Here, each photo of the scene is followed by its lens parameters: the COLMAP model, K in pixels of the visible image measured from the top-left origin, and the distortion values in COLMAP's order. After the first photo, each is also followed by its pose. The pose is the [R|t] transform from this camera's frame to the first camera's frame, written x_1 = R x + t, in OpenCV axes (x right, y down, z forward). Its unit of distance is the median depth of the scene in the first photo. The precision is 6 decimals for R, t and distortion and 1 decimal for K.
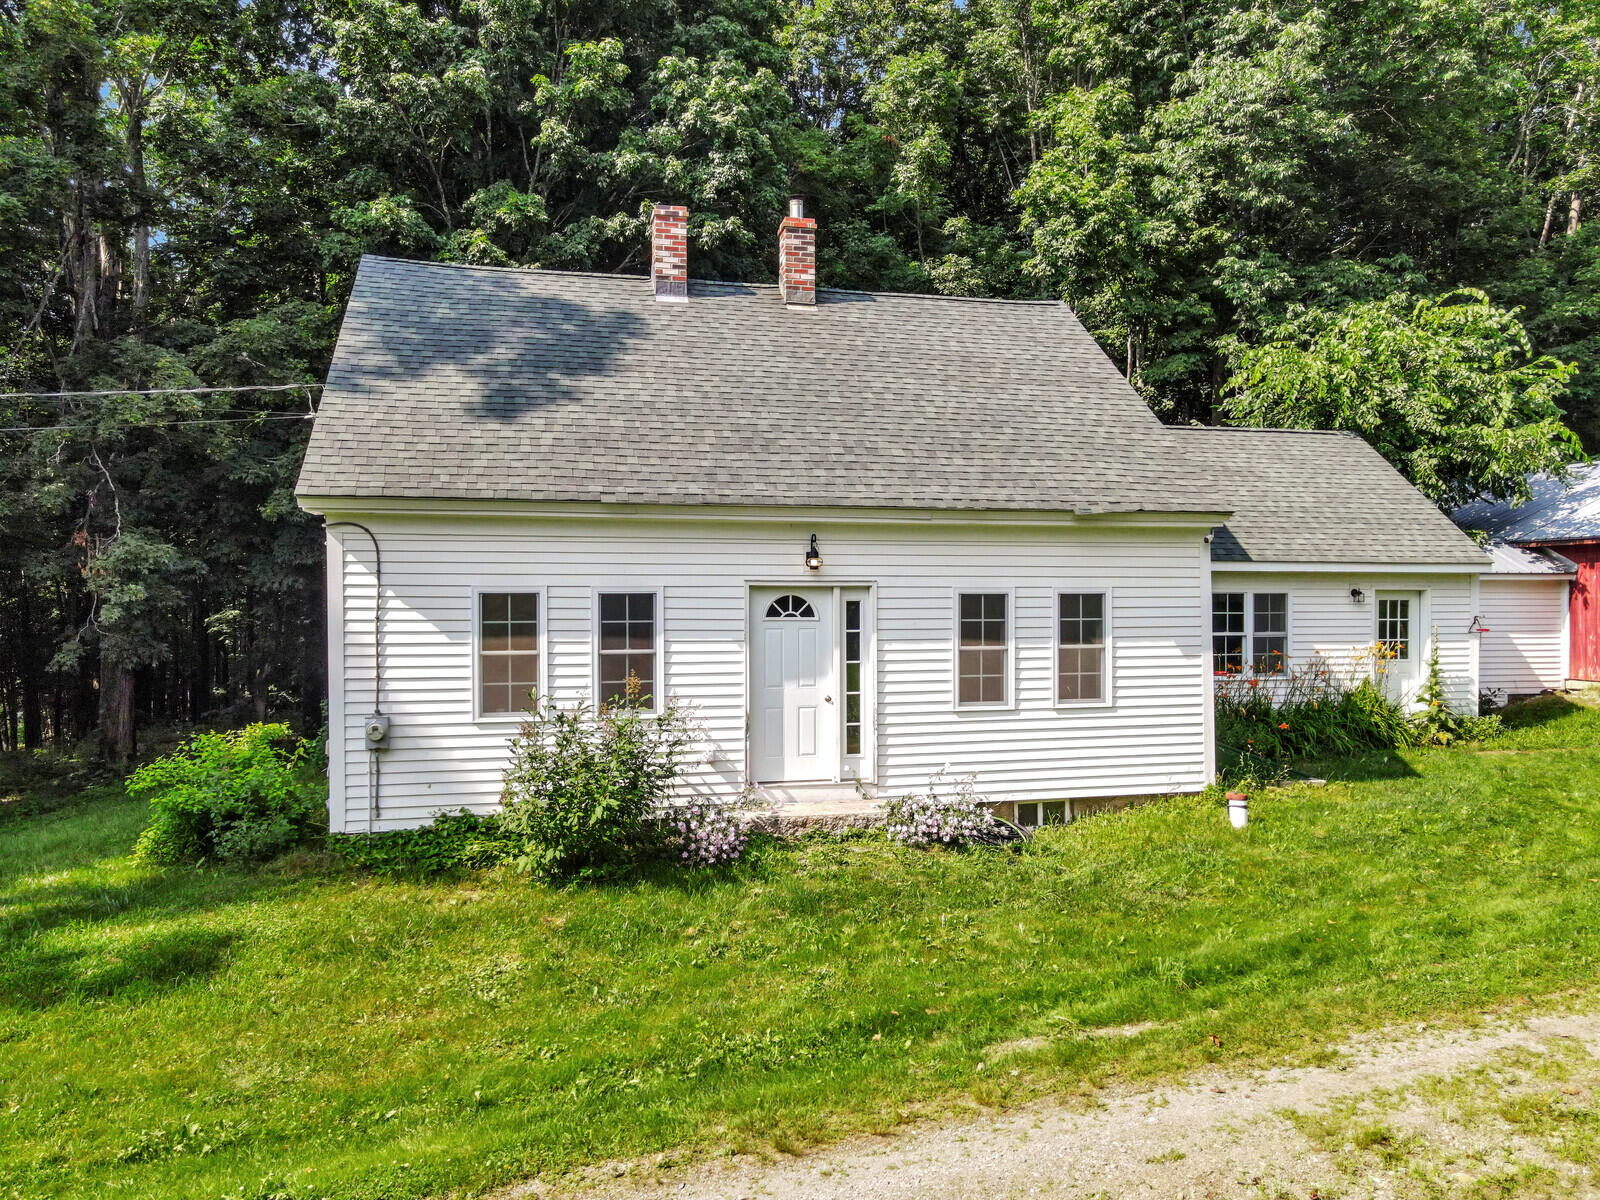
lens RADIAL K [[1190.7, 0, 807.3], [0, 1190.7, 595.5], [0, 0, 1]] dist [0.011548, 0.010427]
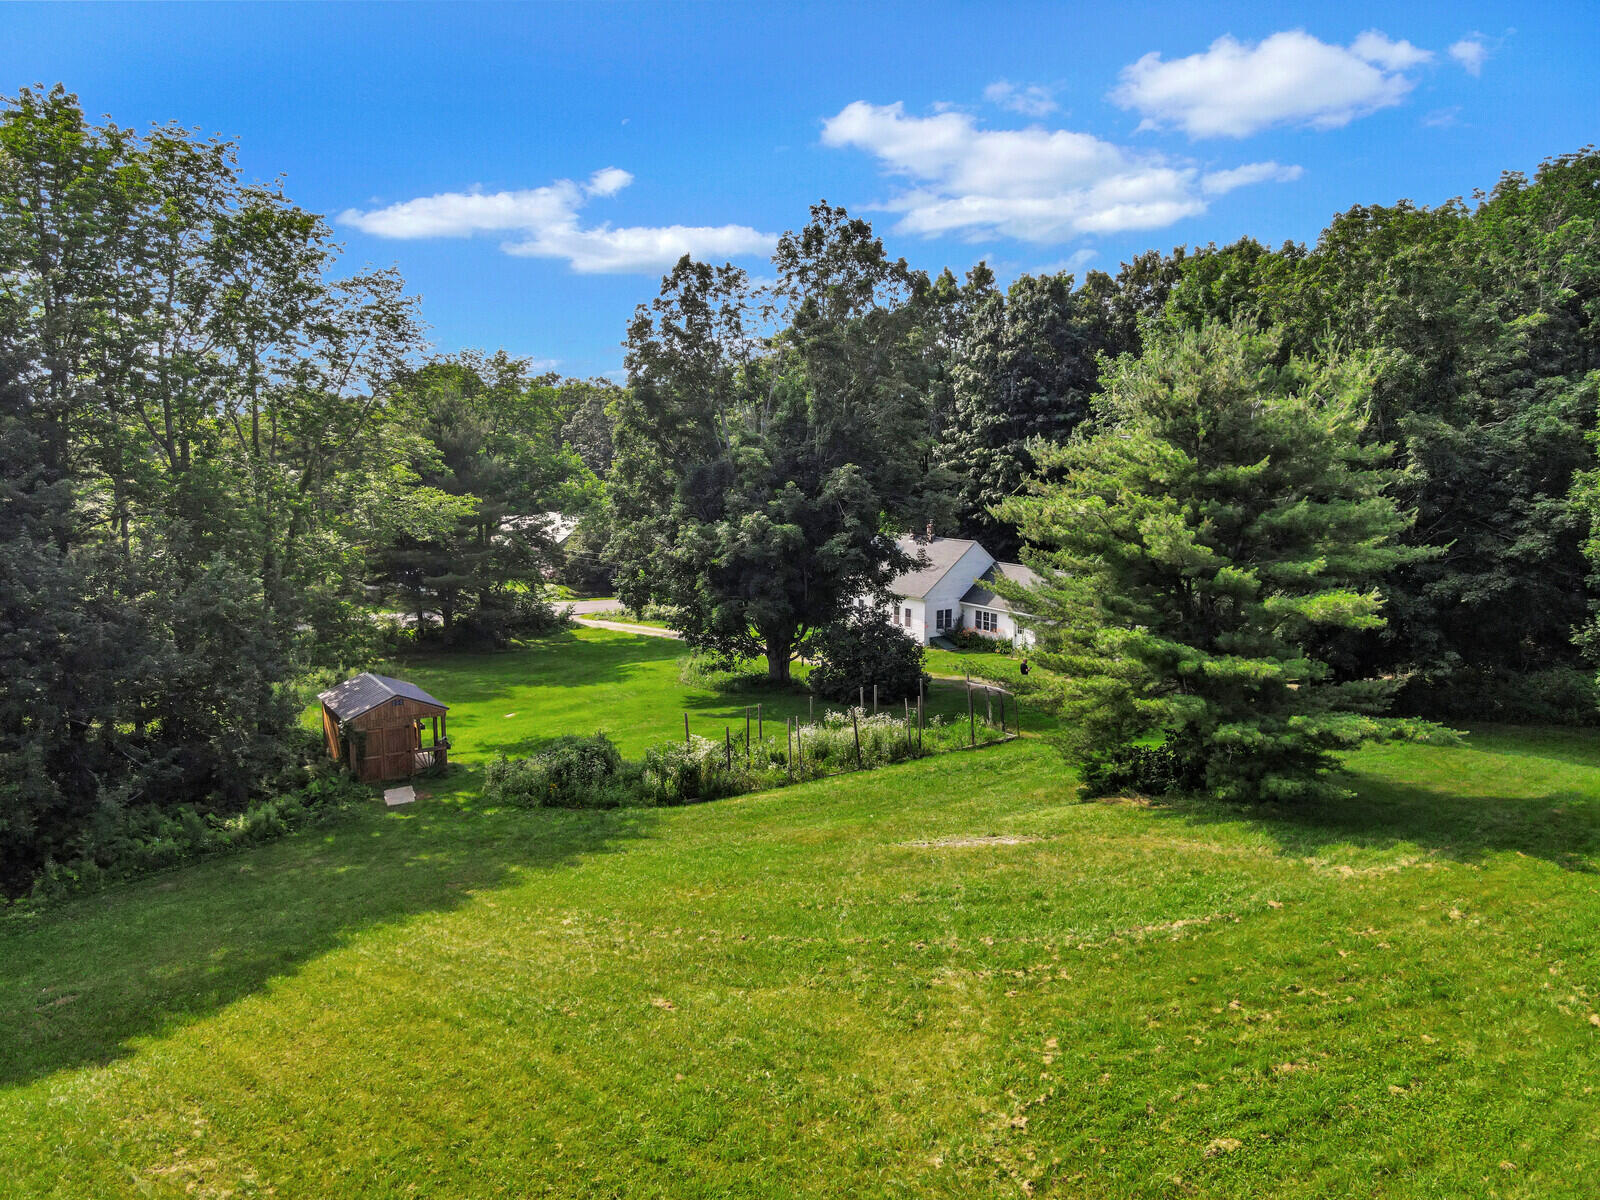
lens RADIAL K [[1190.7, 0, 804.7], [0, 1190.7, 600.2], [0, 0, 1]] dist [0.011548, 0.010427]
pose [[0.352815, 0.132411, -0.926277, 5.448648], [-0.003334, 0.990108, 0.140265, -0.859315], [0.935687, -0.046399, 0.349767, -1.509502]]
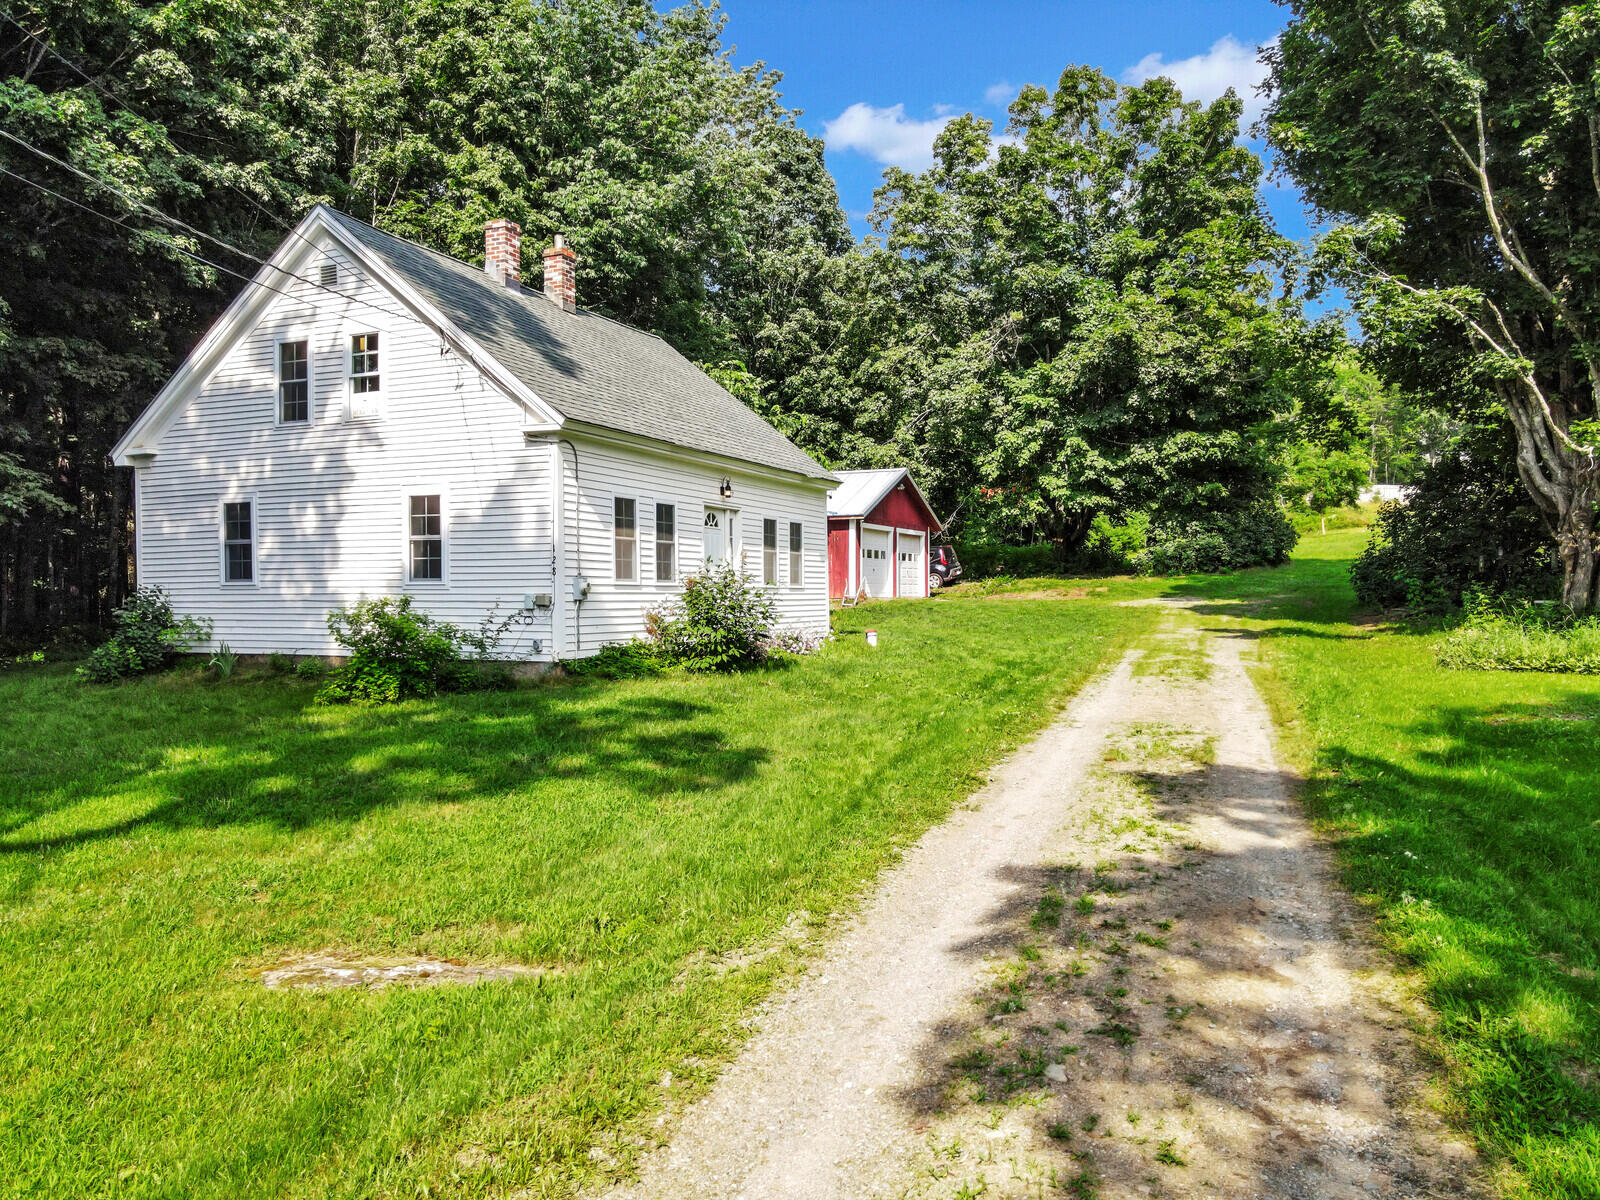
lens RADIAL K [[1190.7, 0, 802.0], [0, 1190.7, 585.3], [0, 0, 1]] dist [0.011548, 0.010427]
pose [[0.610430, 0.007192, 0.792038, -1.148297], [0.003074, 0.999930, -0.011449, 0.110267], [-0.792064, 0.009423, 0.610365, -0.072770]]
